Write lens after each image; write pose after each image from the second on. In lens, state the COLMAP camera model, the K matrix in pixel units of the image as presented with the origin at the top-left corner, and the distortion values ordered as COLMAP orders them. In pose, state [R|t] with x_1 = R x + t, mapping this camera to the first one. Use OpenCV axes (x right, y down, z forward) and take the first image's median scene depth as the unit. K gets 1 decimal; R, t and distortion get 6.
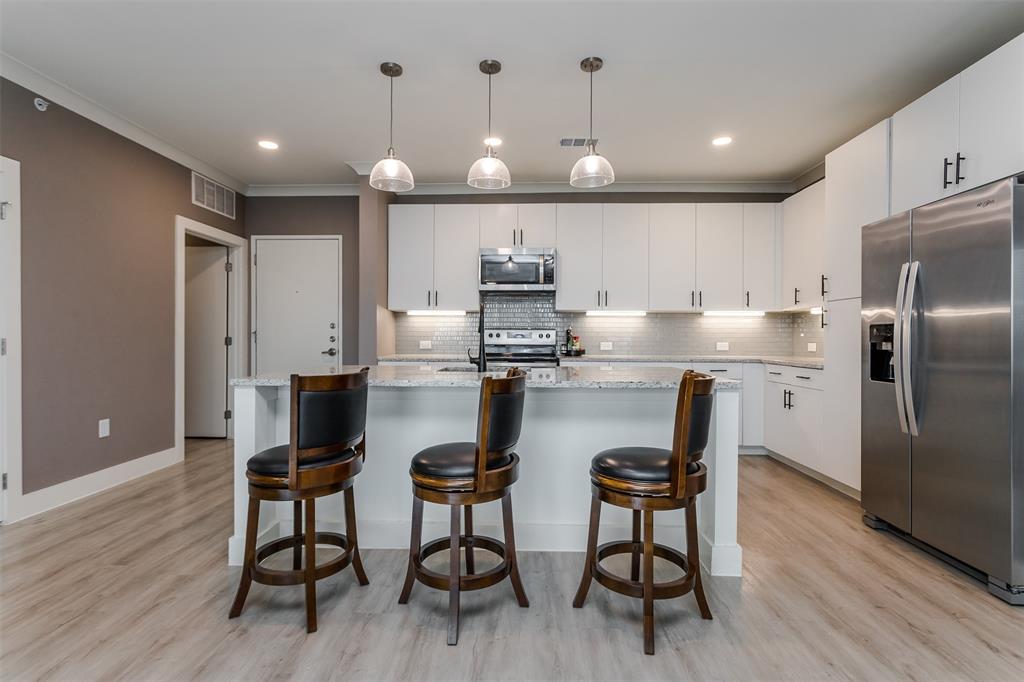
lens RADIAL K [[492.0, 0, 510.3], [0, 492.0, 334.7], [0, 0, 1]] dist [0.002991, 0.002216]
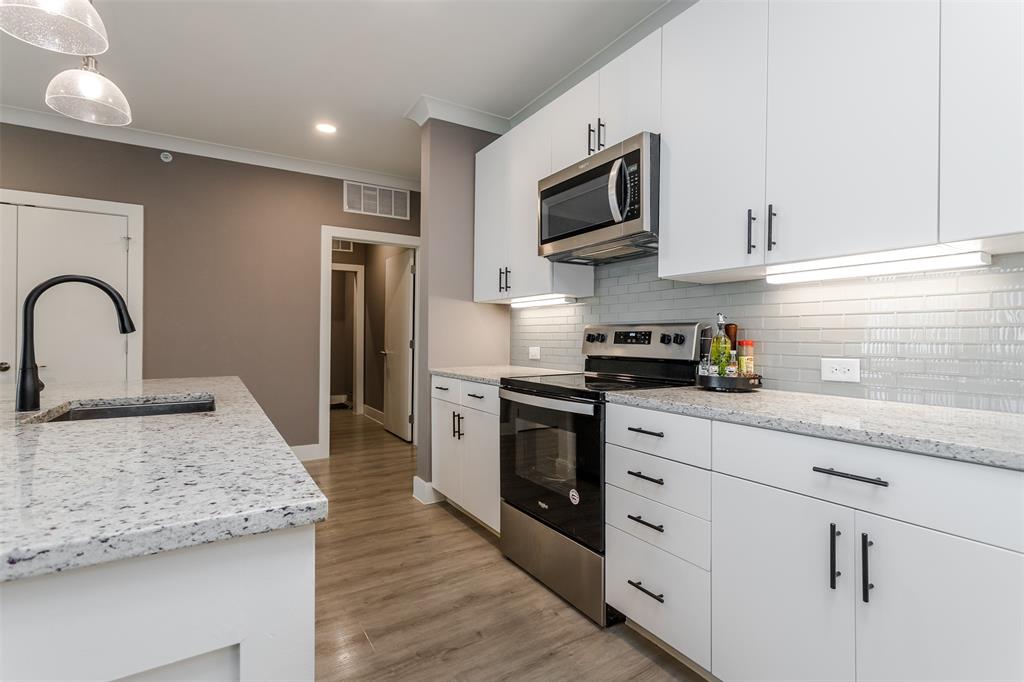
lens RADIAL K [[486.5, 0, 509.2], [0, 486.5, 335.5], [0, 0, 1]] dist [0.000545, 0.003110]
pose [[0.555326, -0.005786, -0.831612, 0.376850], [0.002238, 0.999983, -0.005464, 0.001122], [0.831630, 0.001173, 0.555330, 0.676571]]
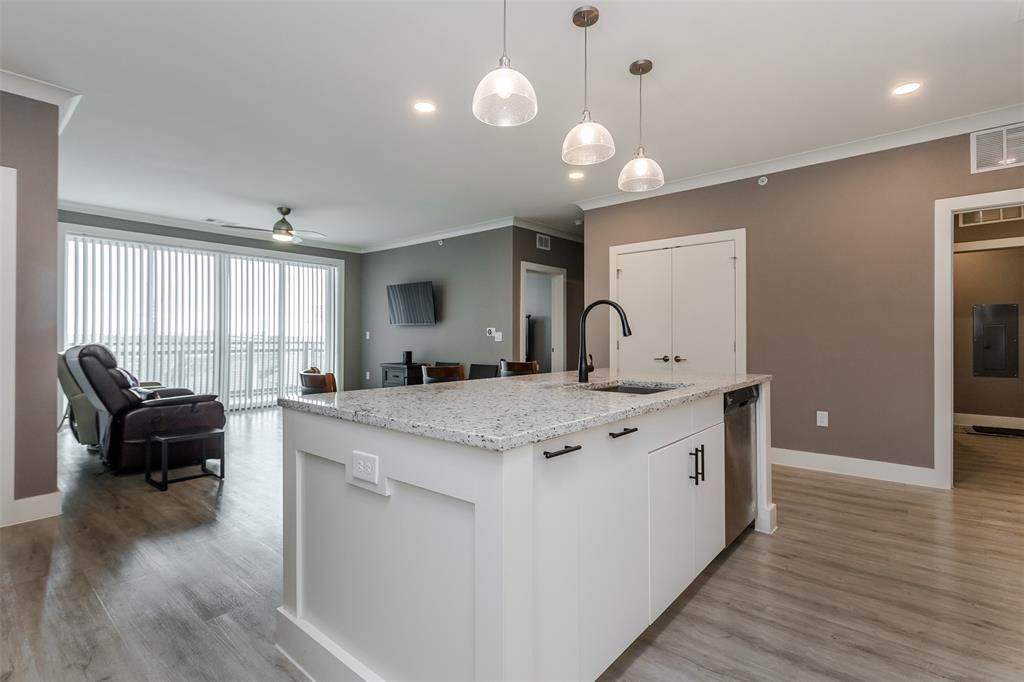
lens RADIAL K [[485.8, 0, 509.3], [0, 485.8, 334.2], [0, 0, 1]] dist [0.001156, 0.001608]
pose [[-0.626381, -0.008604, -0.779469, 0.407344], [0.001031, 0.999929, -0.011866, 0.000589], [0.779516, -0.008237, -0.626328, 0.853704]]
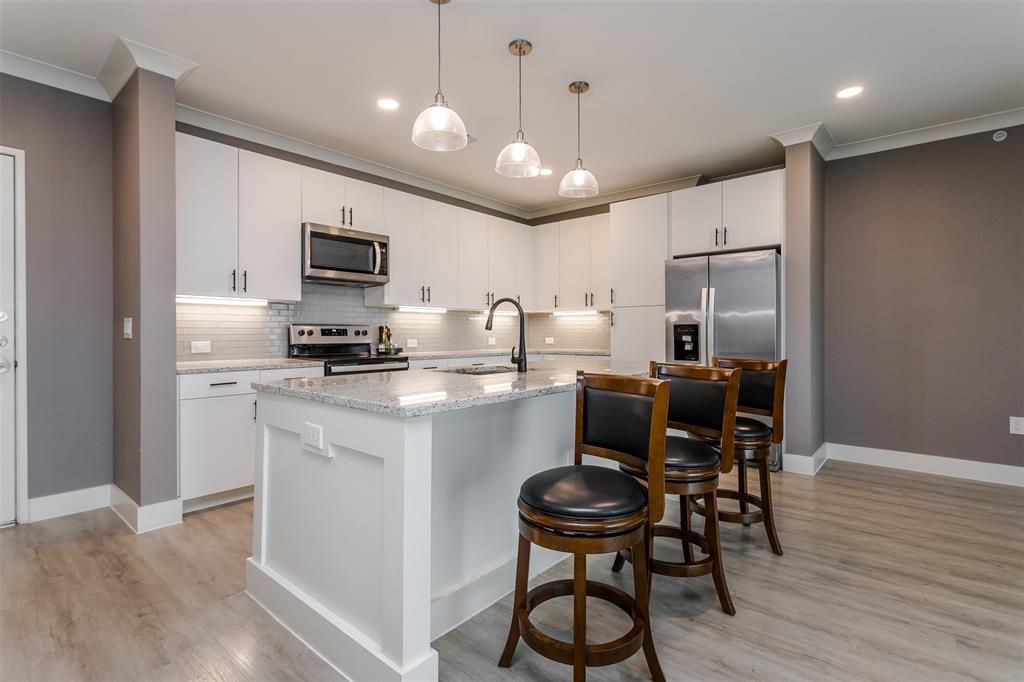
lens RADIAL K [[489.3, 0, 512.1], [0, 489.3, 333.3], [0, 0, 1]] dist [-0.002152, 0.000346]
pose [[0.622179, -0.005600, 0.782855, -0.476163], [0.001616, 0.999981, 0.005869, -0.002170], [-0.782874, -0.002386, 0.622176, 0.263155]]
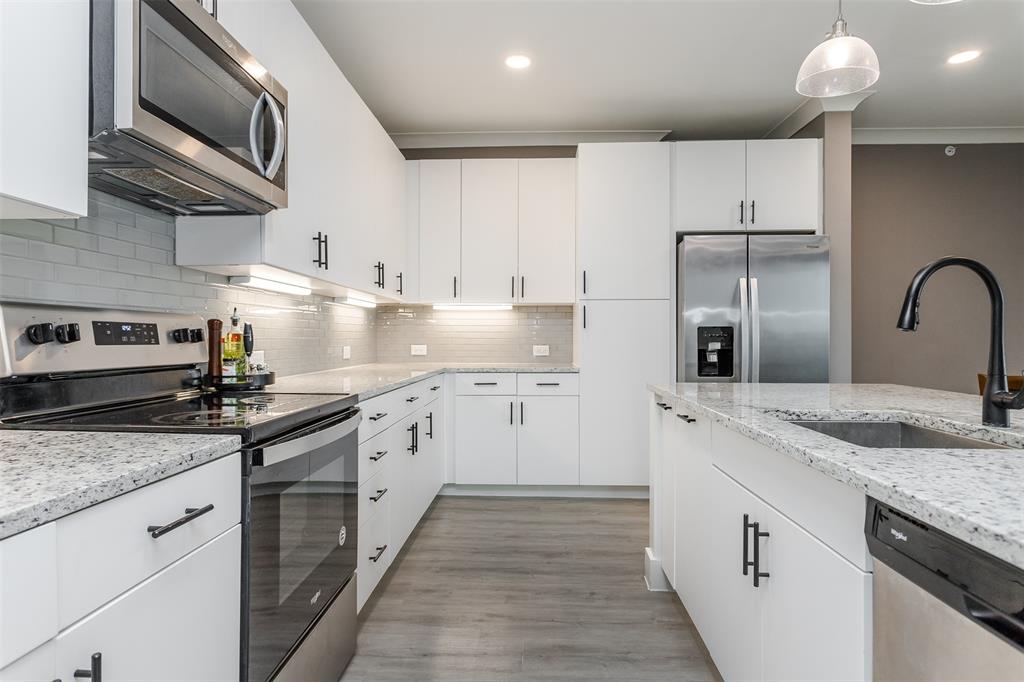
lens RADIAL K [[556.6, 0, 515.1], [0, 556.6, 336.3], [0, 0, 1]] dist [0.002585, 0.000334]
pose [[0.003710, -0.000742, 0.999993, -0.314519], [-0.005821, 0.999983, 0.000763, 0.000946], [-0.999976, -0.005823, 0.003706, 0.836790]]
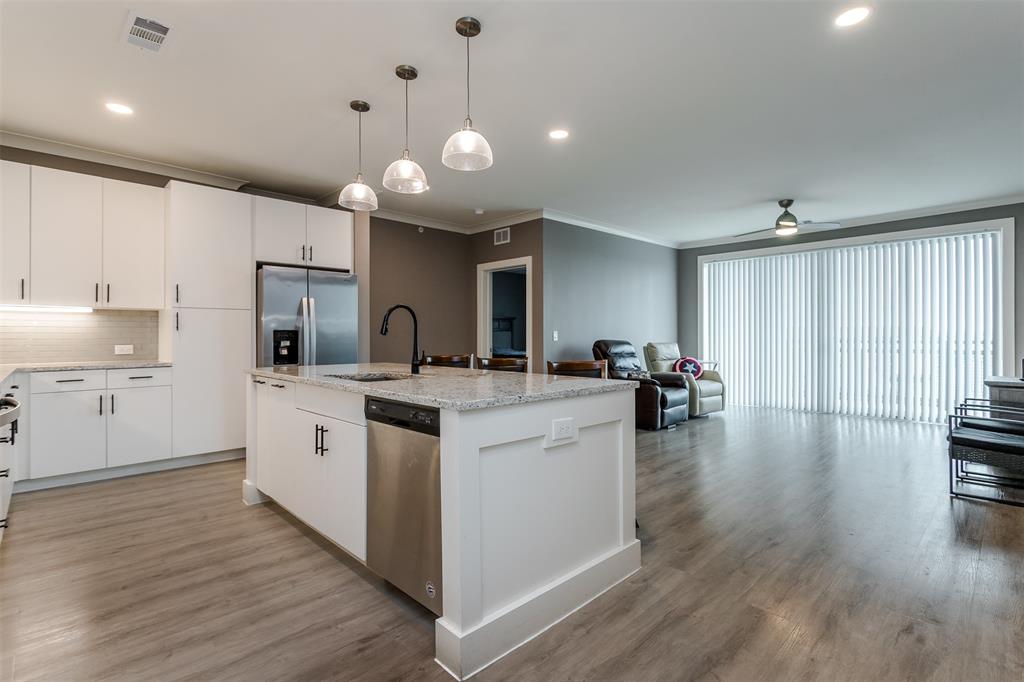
lens RADIAL K [[483.4, 0, 507.2], [0, 483.4, 335.1], [0, 0, 1]] dist [-0.002478, -0.000300]
pose [[-0.719374, 0.000324, 0.694623, -0.529041], [-0.003083, 0.999989, -0.003660, -0.000982], [-0.694616, -0.004775, -0.719365, 0.947831]]
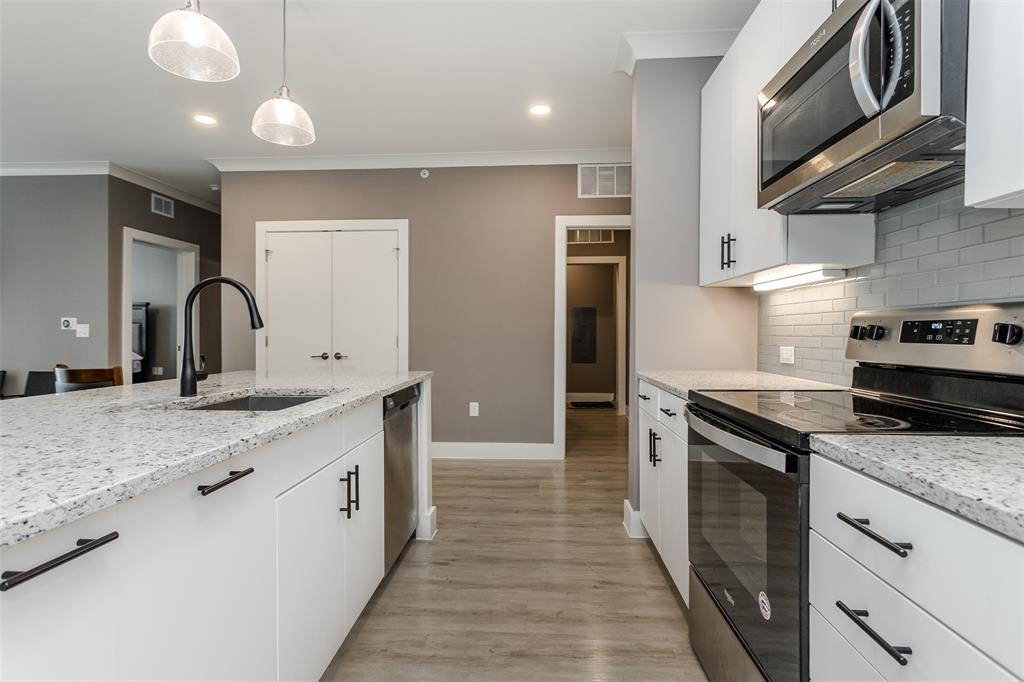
lens RADIAL K [[493.9, 0, 508.8], [0, 493.9, 334.8], [0, 0, 1]] dist [0.001004, 0.000536]
pose [[-0.024025, -0.000584, -0.999711, 0.310241], [0.002820, 0.999996, -0.000652, 0.002094], [0.999707, -0.002835, -0.024024, 0.832714]]
